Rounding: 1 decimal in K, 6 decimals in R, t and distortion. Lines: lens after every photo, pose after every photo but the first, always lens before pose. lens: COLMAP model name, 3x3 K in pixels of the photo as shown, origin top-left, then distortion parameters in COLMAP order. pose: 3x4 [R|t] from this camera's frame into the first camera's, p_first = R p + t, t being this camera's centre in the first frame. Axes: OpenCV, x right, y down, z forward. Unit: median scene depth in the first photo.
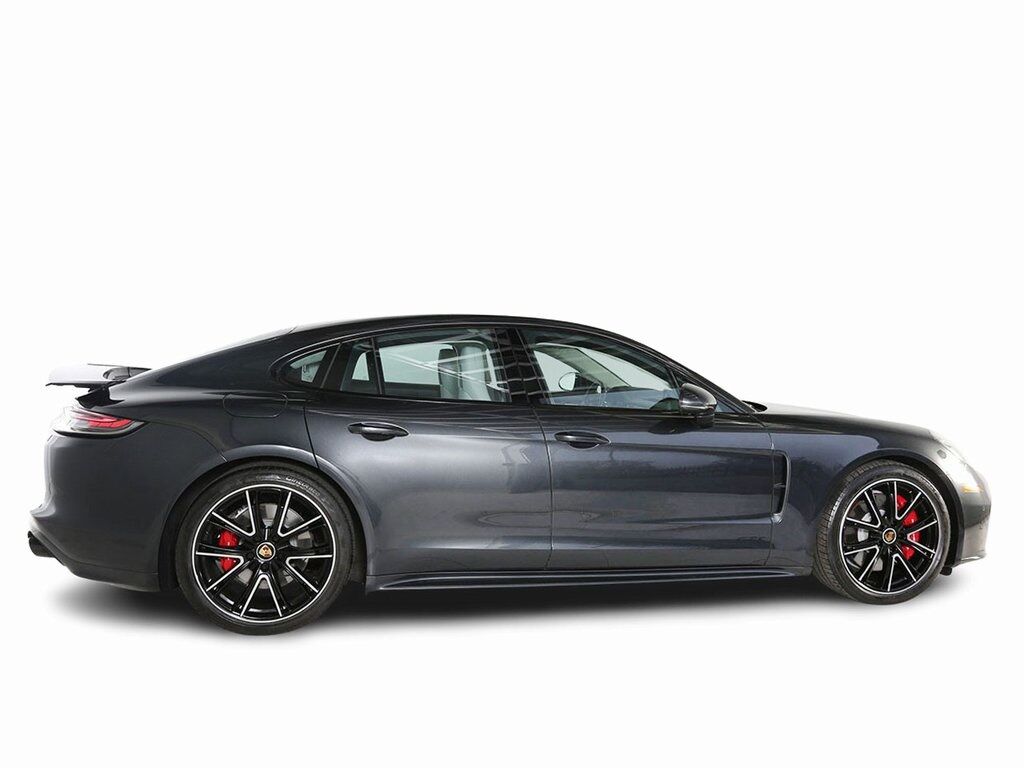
lens RADIAL K [[750.6, 0, 502.0], [0, 750.6, 360.4], [0, 0, 1]] dist [-0.051215, 0.018533]
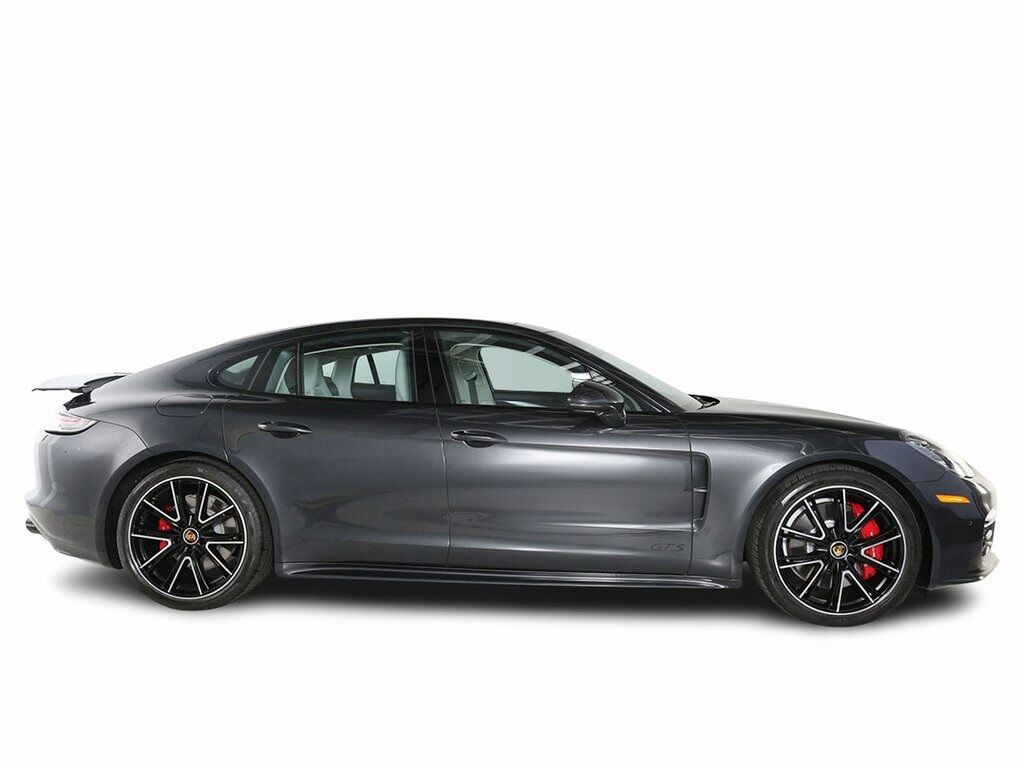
lens RADIAL K [[750.6, 0, 514.1], [0, 750.6, 373.5], [0, 0, 1]] dist [-0.051215, 0.018533]
pose [[0.965804, -0.016496, -0.258749, 0.413531], [0.020303, 0.999721, 0.012047, 0.007423], [0.258478, -0.016889, 0.965869, 0.045764]]
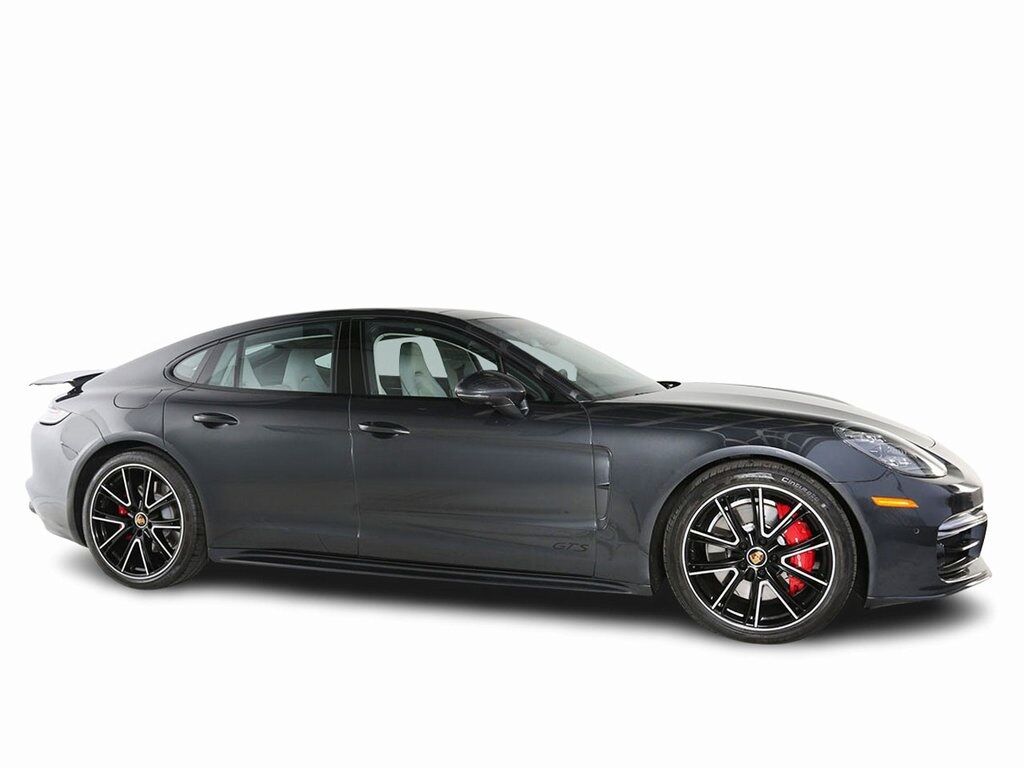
lens RADIAL K [[791.9, 0, 518.5], [0, 791.9, 378.9], [0, 0, 1]] dist [-0.055809, 0.008097]
pose [[0.884575, -0.025224, -0.465715, 0.751637], [0.033818, 0.999377, 0.010105, 0.034225], [0.465169, -0.024688, 0.884877, 0.162409]]
